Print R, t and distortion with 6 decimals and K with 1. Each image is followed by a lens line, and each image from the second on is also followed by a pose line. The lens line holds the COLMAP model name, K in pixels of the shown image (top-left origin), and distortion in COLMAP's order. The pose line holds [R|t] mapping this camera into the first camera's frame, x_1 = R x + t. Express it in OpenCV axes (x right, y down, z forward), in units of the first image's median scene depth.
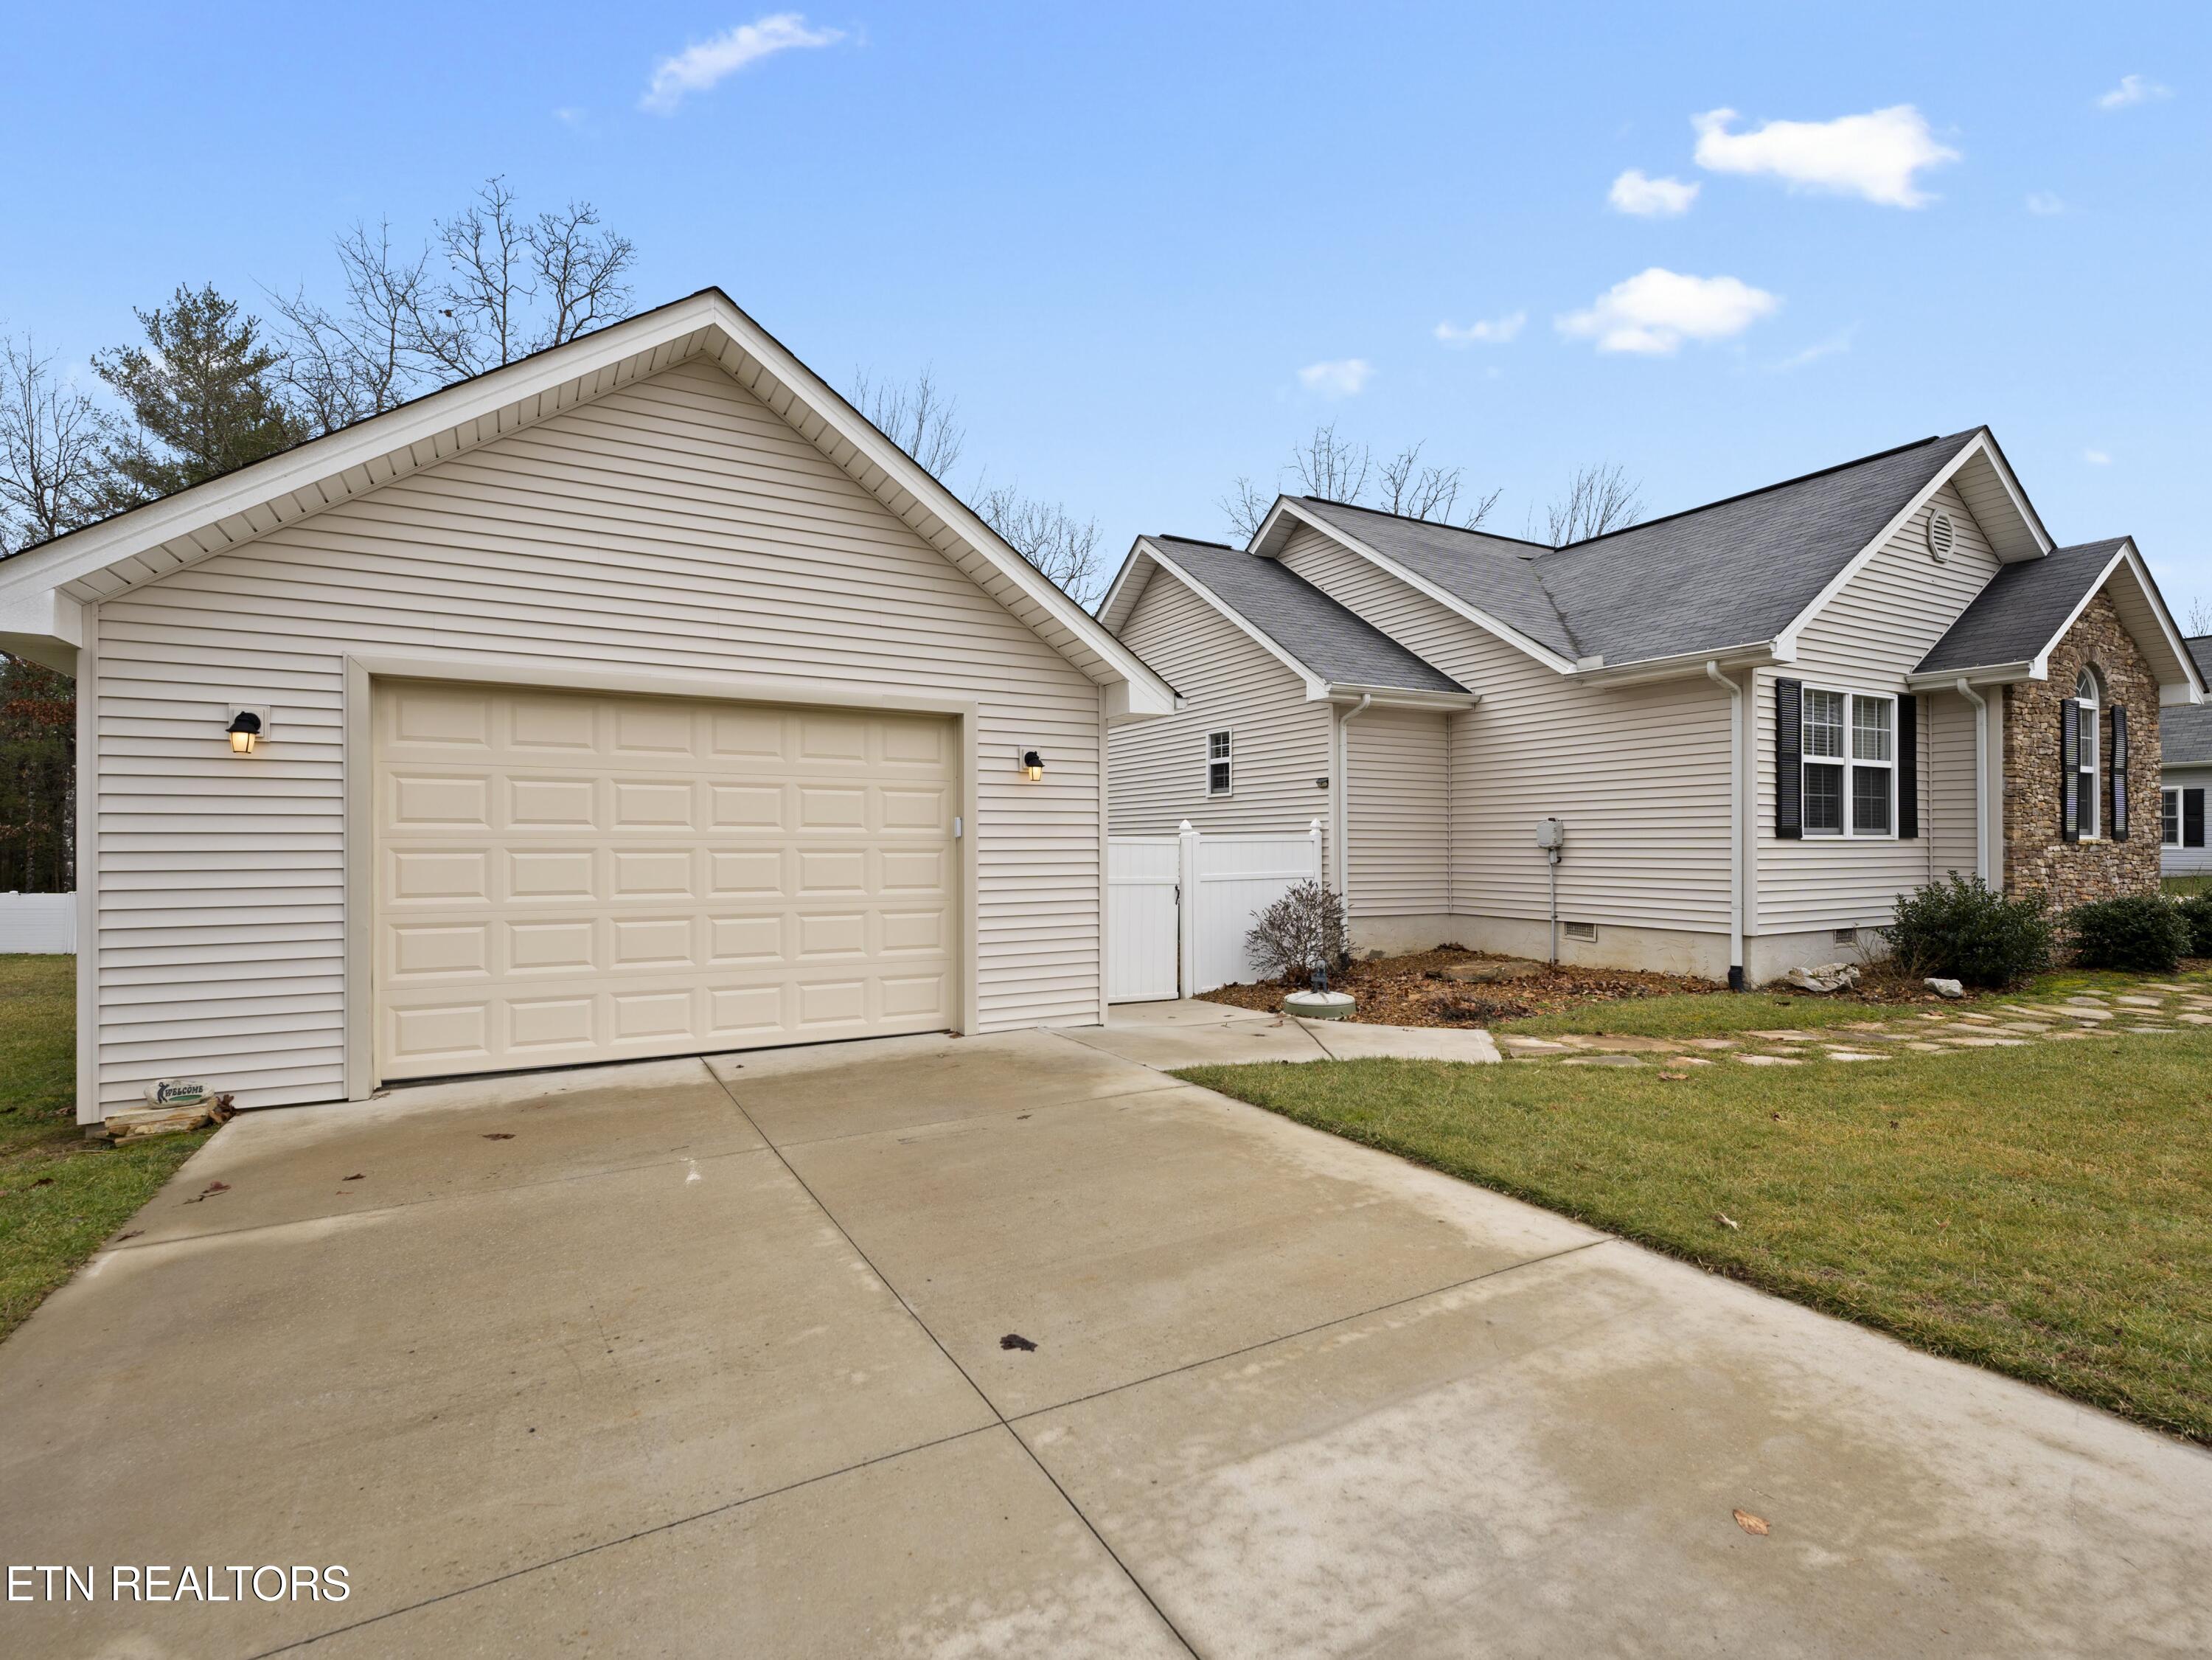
lens RADIAL K [[1027.8, 0, 1095.0], [0, 1027.8, 821.1], [0, 0, 1]] dist [0.002782, -0.000096]
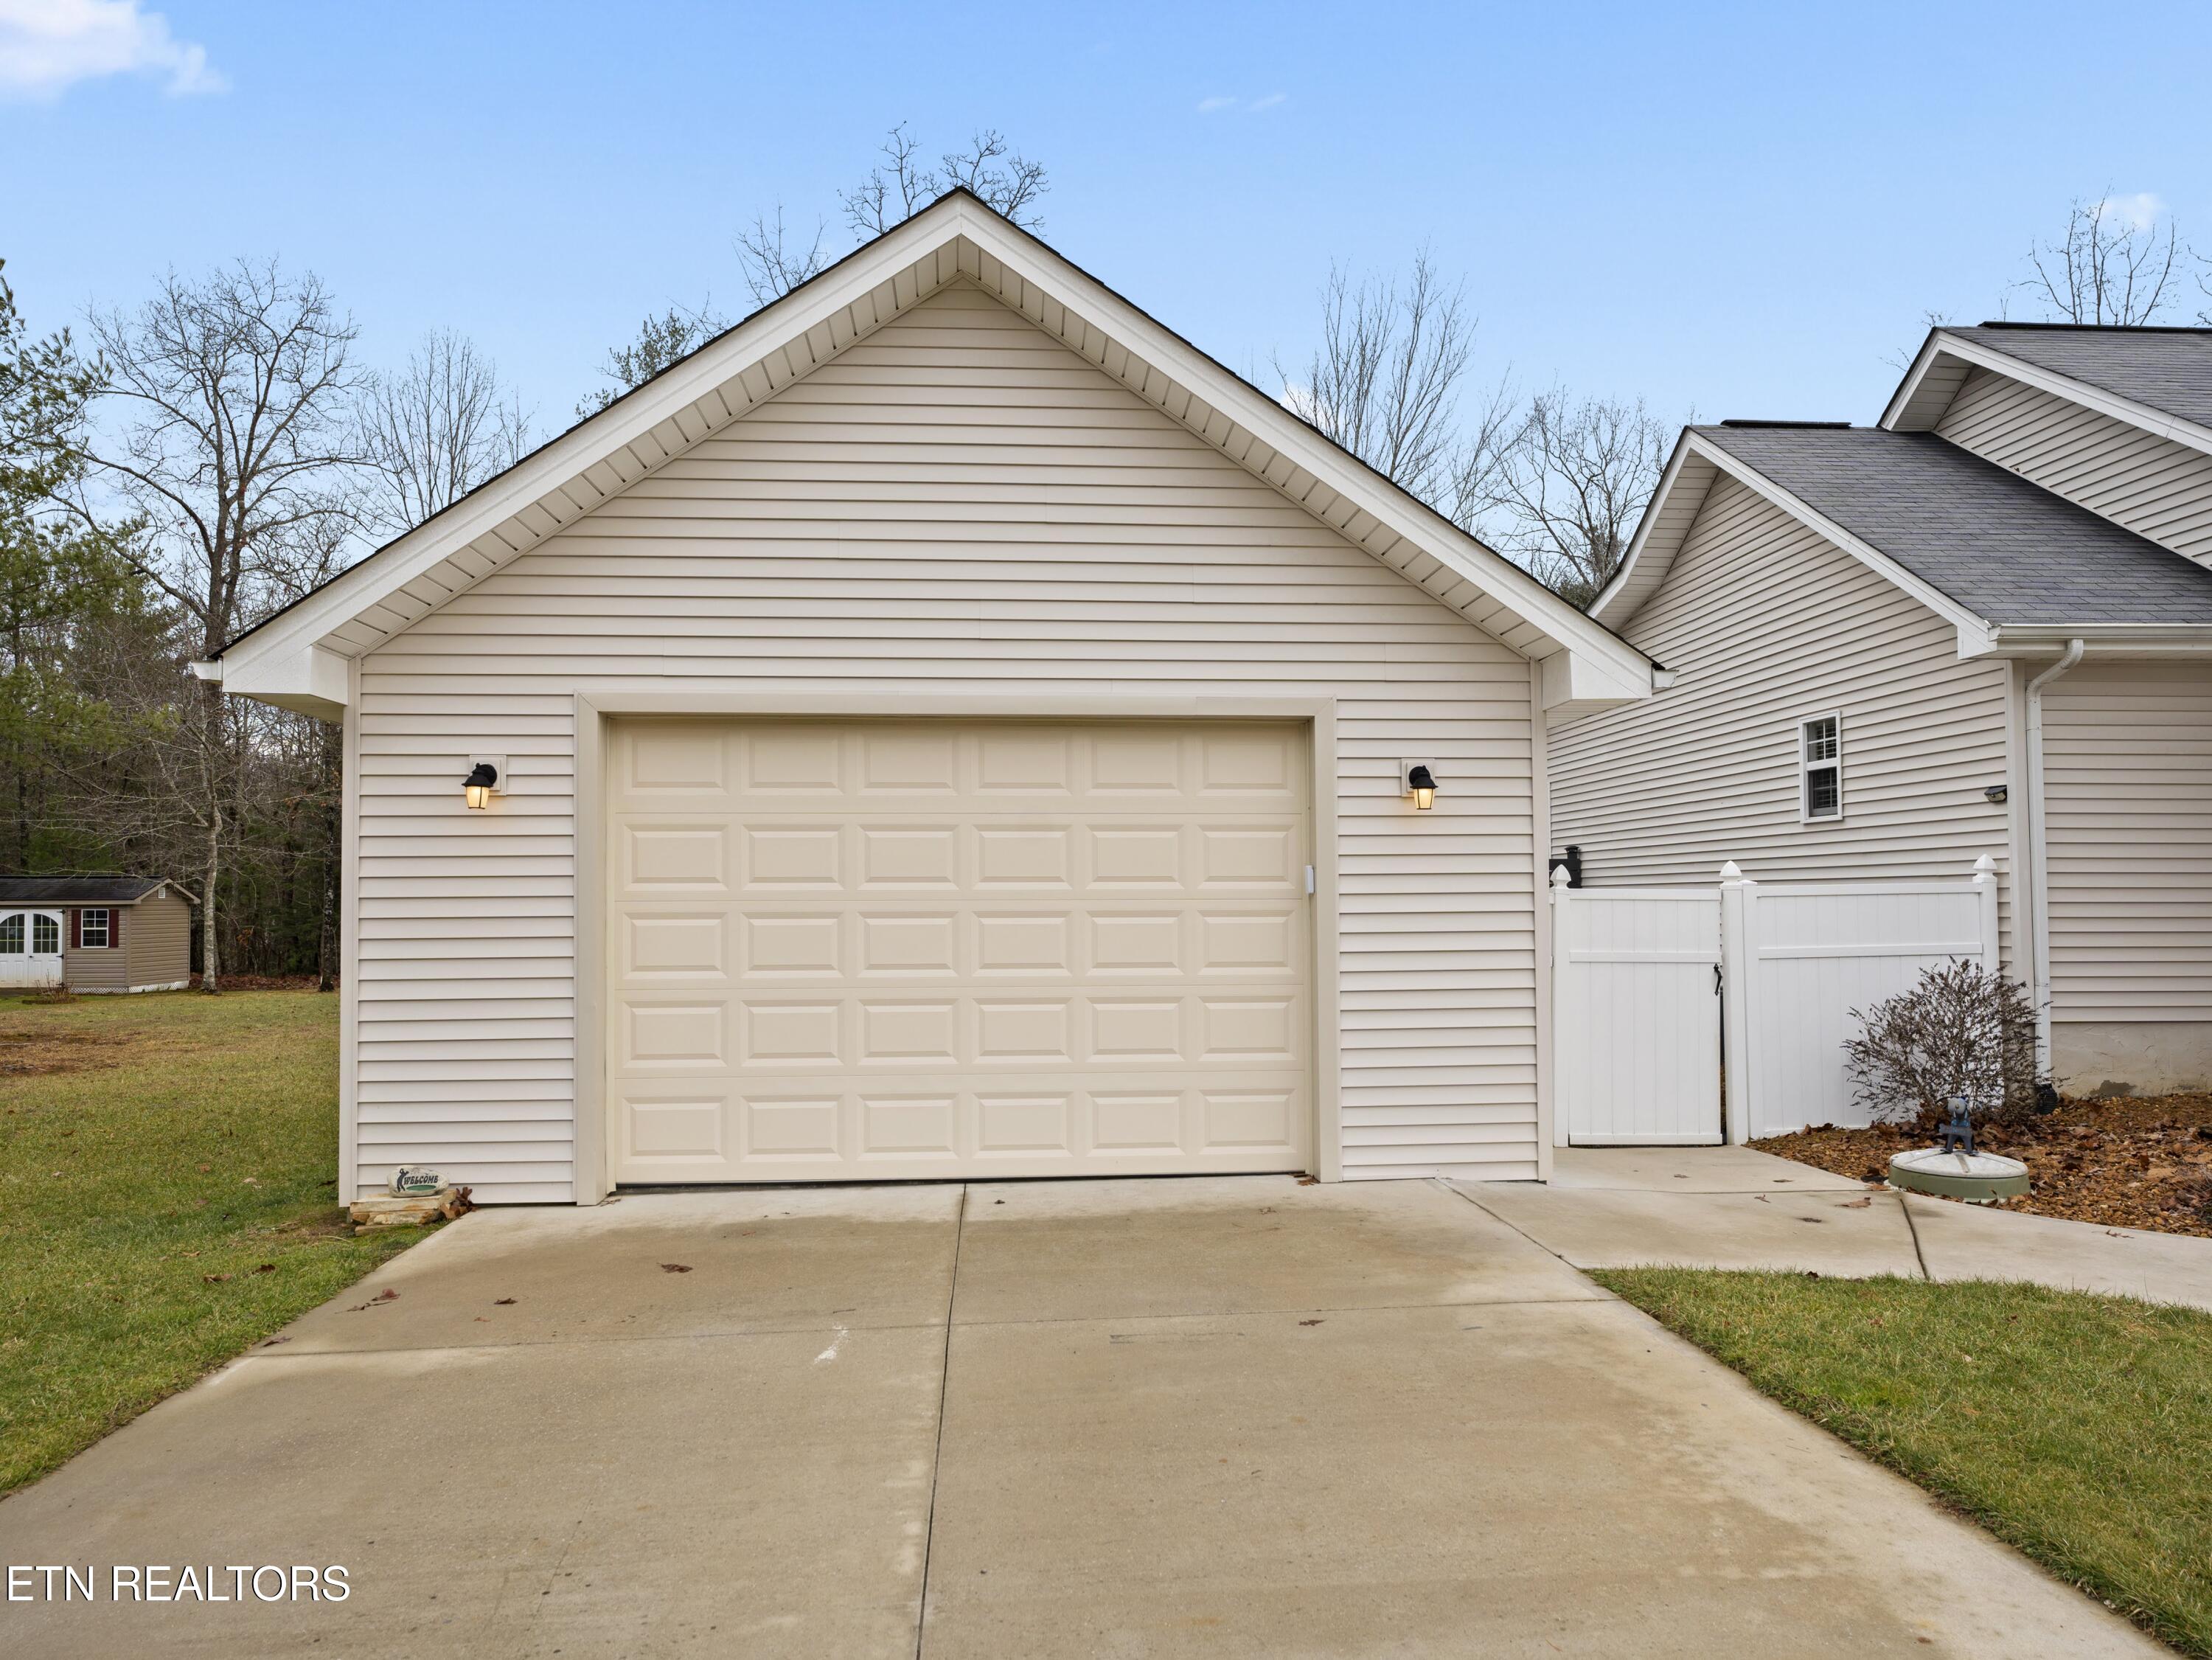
lens RADIAL K [[1381.7, 0, 1106.0], [0, 1381.7, 830.0], [0, 0, 1]] dist [-0.000047, -0.000902]
pose [[0.908660, -0.025351, -0.416766, 0.134142], [0.015370, 0.999509, -0.027286, -0.004297], [0.417253, 0.018388, 0.908604, 0.094347]]
